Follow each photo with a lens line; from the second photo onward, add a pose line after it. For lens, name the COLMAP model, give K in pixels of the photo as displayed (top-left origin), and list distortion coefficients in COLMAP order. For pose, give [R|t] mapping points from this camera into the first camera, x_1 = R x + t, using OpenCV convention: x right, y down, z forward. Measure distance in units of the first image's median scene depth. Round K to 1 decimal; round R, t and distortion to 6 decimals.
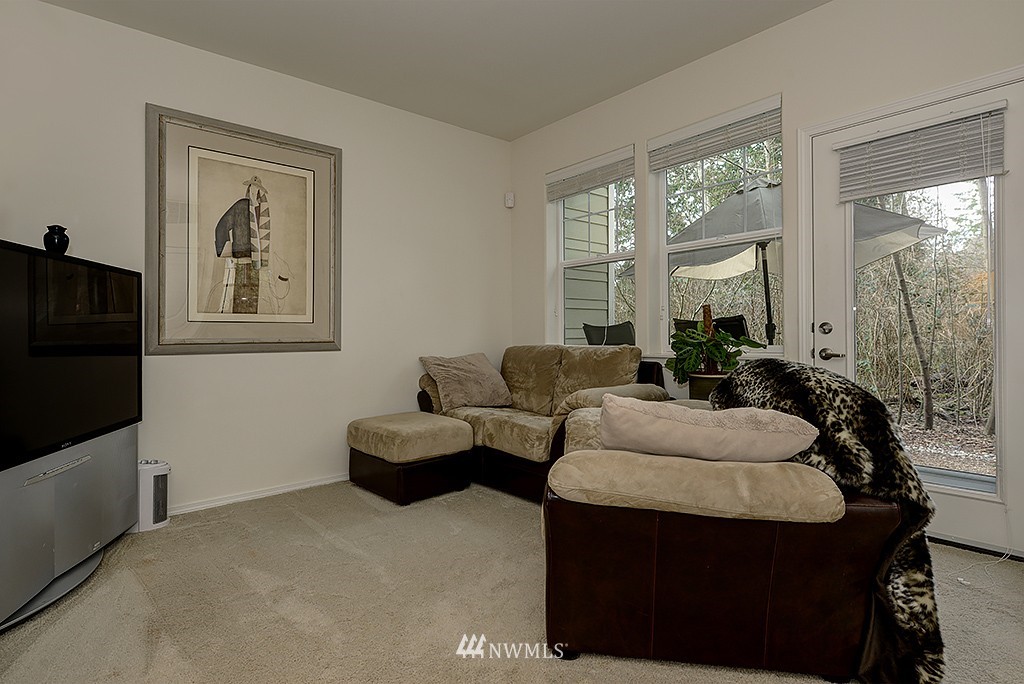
lens RADIAL K [[522.7, 0, 511.1], [0, 522.7, 338.9], [0, 0, 1]] dist [0.005561, 0.000562]
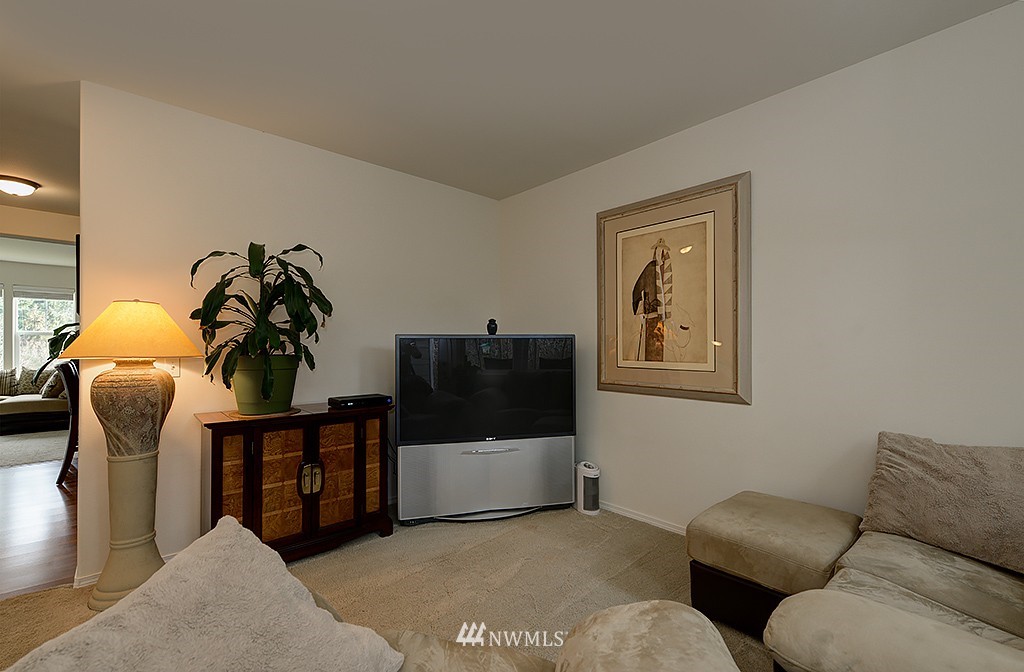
lens RADIAL K [[446.3, 0, 511.4], [0, 446.3, 334.9], [0, 0, 1]] dist [-0.001030, 0.000047]
pose [[-0.008133, -0.001027, -0.999966, 0.465188], [-0.003935, 0.999992, -0.000995, -0.103049], [0.999959, 0.003927, -0.008137, 0.693407]]
